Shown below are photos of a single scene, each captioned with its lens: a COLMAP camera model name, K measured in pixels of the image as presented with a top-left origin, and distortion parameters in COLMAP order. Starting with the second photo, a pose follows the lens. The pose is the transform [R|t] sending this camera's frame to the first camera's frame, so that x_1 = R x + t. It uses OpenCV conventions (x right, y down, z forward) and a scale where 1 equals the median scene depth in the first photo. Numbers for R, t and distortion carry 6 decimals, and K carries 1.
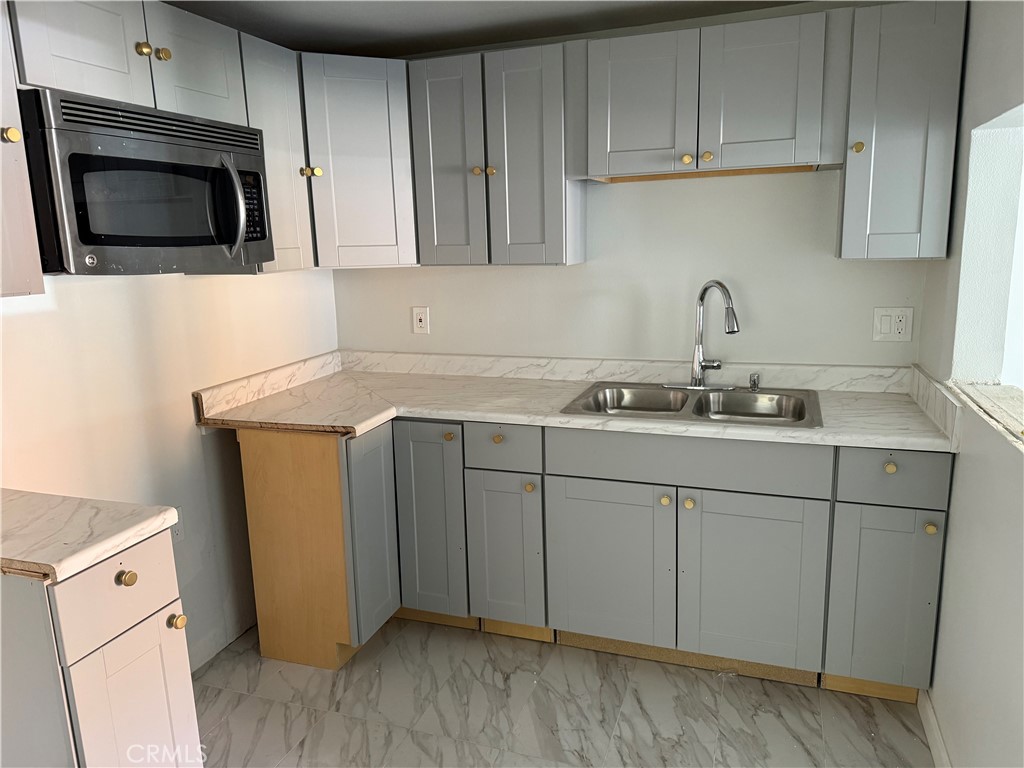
lens RADIAL K [[723.7, 0, 517.4], [0, 723.7, 385.5], [0, 0, 1]] dist [0.054167, -0.063276]
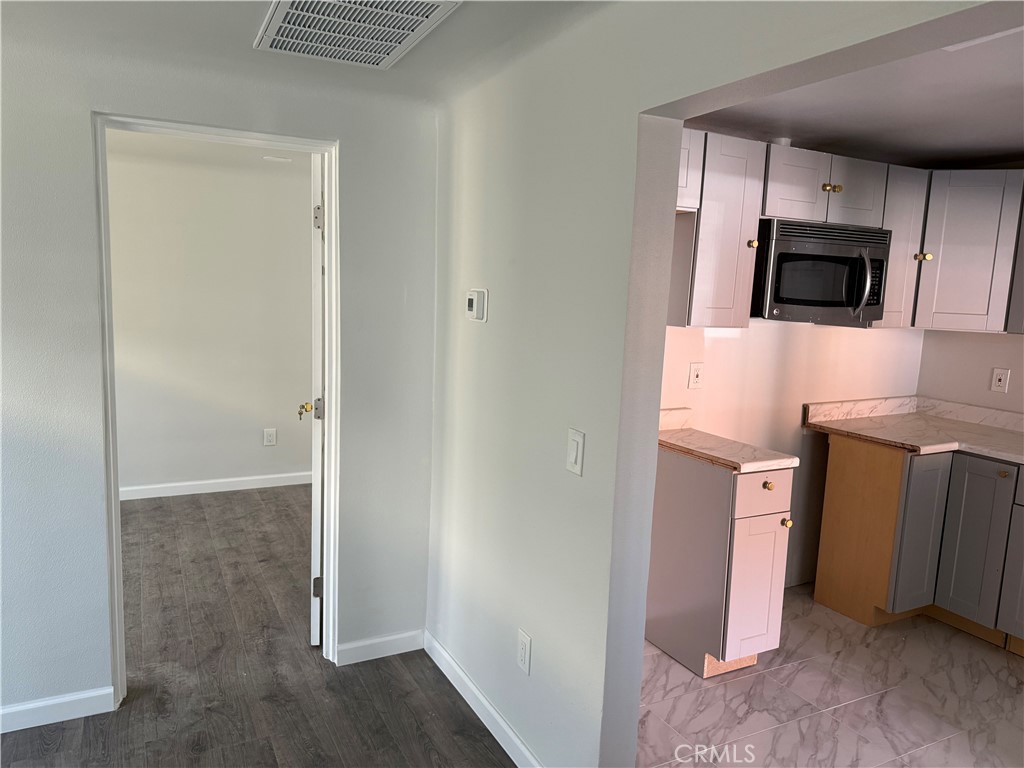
lens RADIAL K [[723.7, 0, 517.1], [0, 723.7, 398.6], [0, 0, 1]] dist [0.054167, -0.063276]
pose [[0.730672, 0.150535, -0.665926, 0.113461], [-0.189256, 0.981824, 0.014288, 0.089574], [0.655973, 0.115590, 0.745881, -0.490354]]
